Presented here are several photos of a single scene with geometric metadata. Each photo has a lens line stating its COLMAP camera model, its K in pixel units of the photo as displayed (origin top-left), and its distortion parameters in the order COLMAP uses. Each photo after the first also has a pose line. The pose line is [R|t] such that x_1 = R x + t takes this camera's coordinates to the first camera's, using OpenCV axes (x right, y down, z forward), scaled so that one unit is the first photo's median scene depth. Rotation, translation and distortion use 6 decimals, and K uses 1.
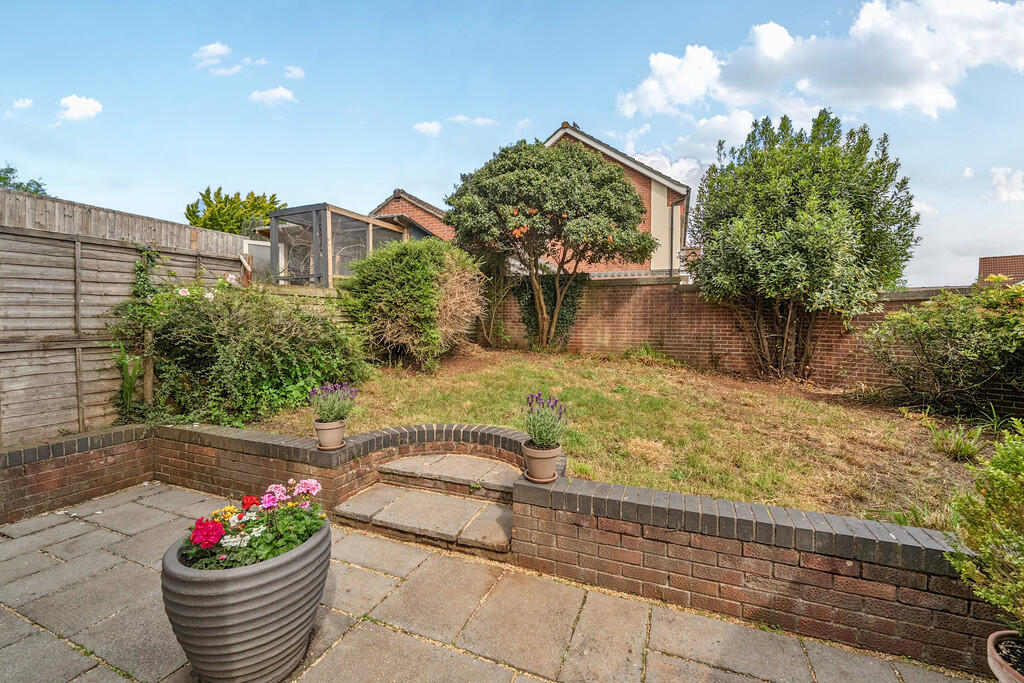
lens RADIAL K [[411.7, 0, 510.6], [0, 411.7, 328.8], [0, 0, 1]] dist [-0.001140, -0.000046]
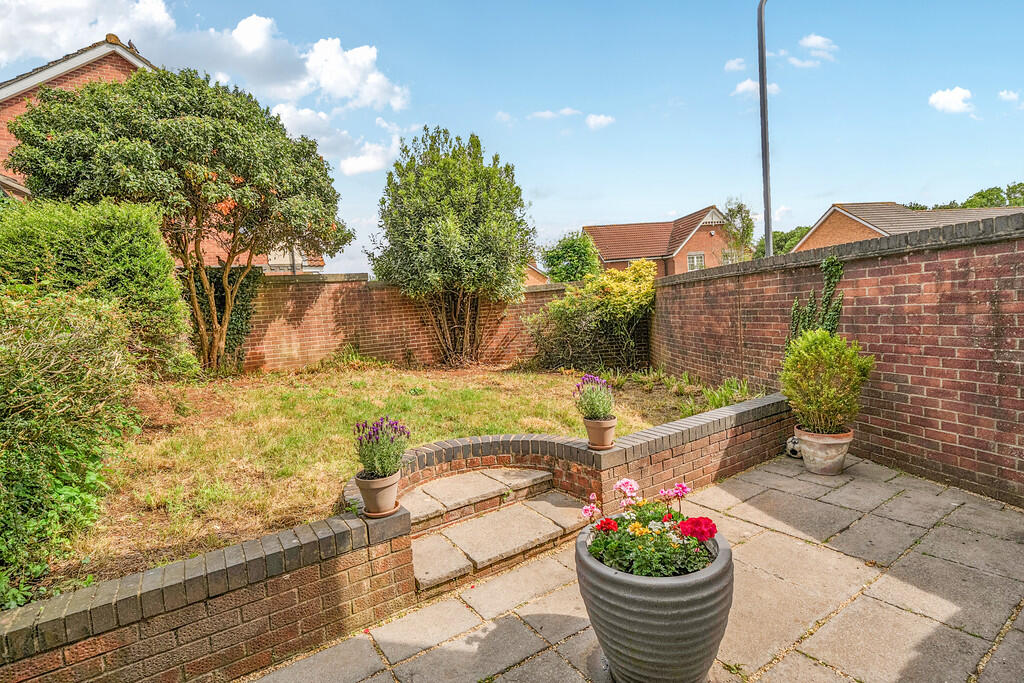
lens RADIAL K [[474.9, 0, 512.0], [0, 474.9, 341.5], [0, 0, 1]] dist [0.001133, 0.000173]
pose [[0.592933, -0.105406, 0.798323, -0.280560], [0.092202, 0.993762, 0.062731, -0.009217], [-0.799956, 0.036412, 0.598953, 0.099974]]
